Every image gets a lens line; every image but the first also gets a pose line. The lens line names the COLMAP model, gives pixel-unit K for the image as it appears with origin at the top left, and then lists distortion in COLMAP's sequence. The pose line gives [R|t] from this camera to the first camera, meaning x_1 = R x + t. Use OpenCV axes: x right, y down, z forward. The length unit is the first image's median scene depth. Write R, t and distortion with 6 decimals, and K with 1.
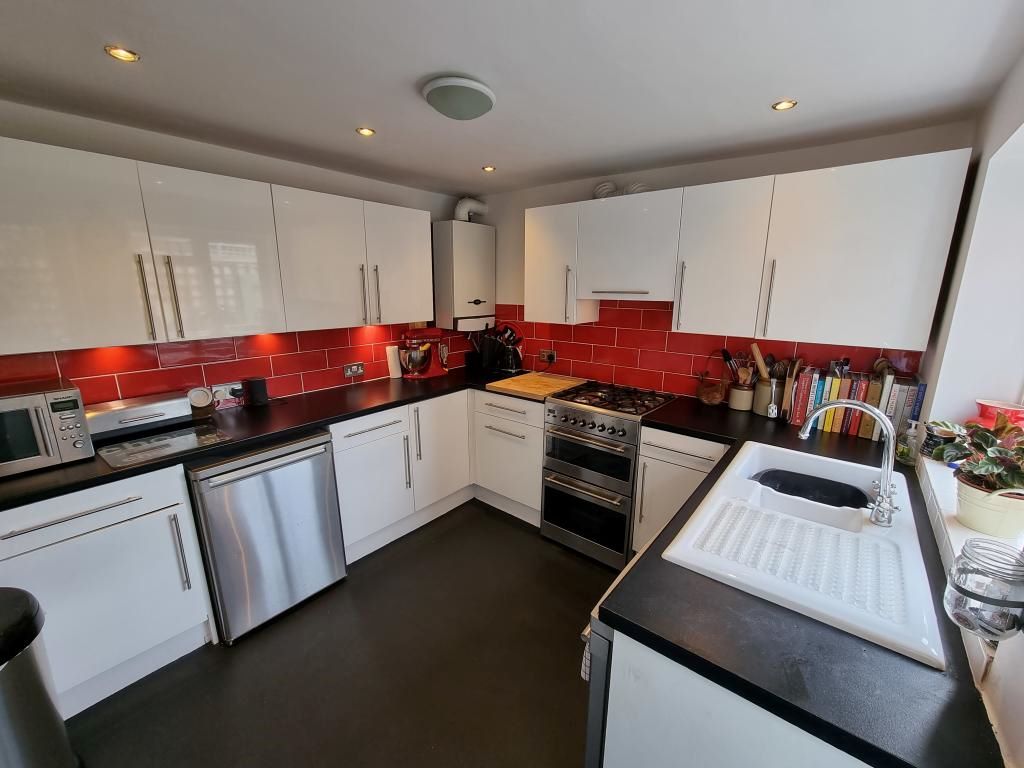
lens RADIAL K [[421.9, 0, 511.8], [0, 421.9, 385.5], [0, 0, 1]] dist [-0.010343, -0.000228]
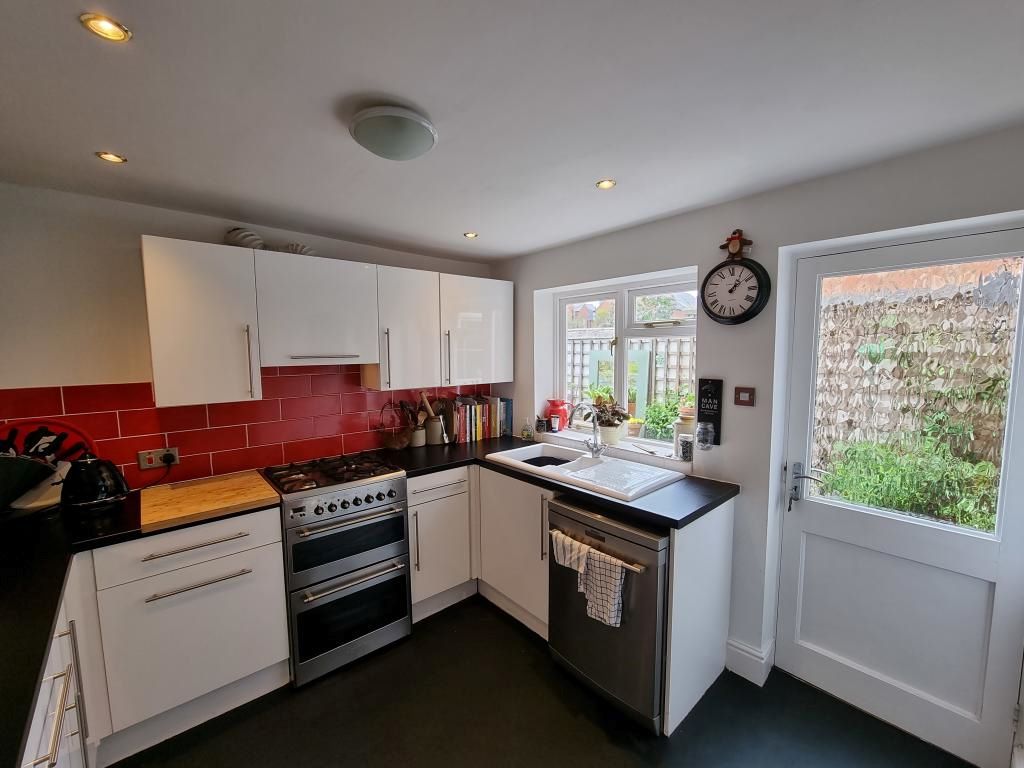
lens RADIAL K [[421.9, 0, 512.8], [0, 421.9, 386.0], [0, 0, 1]] dist [-0.010343, -0.000228]
pose [[0.155082, -0.088852, 0.983898, -0.635148], [0.236263, 0.970381, 0.050392, -0.114871], [-0.959234, 0.224644, 0.171481, 0.487048]]
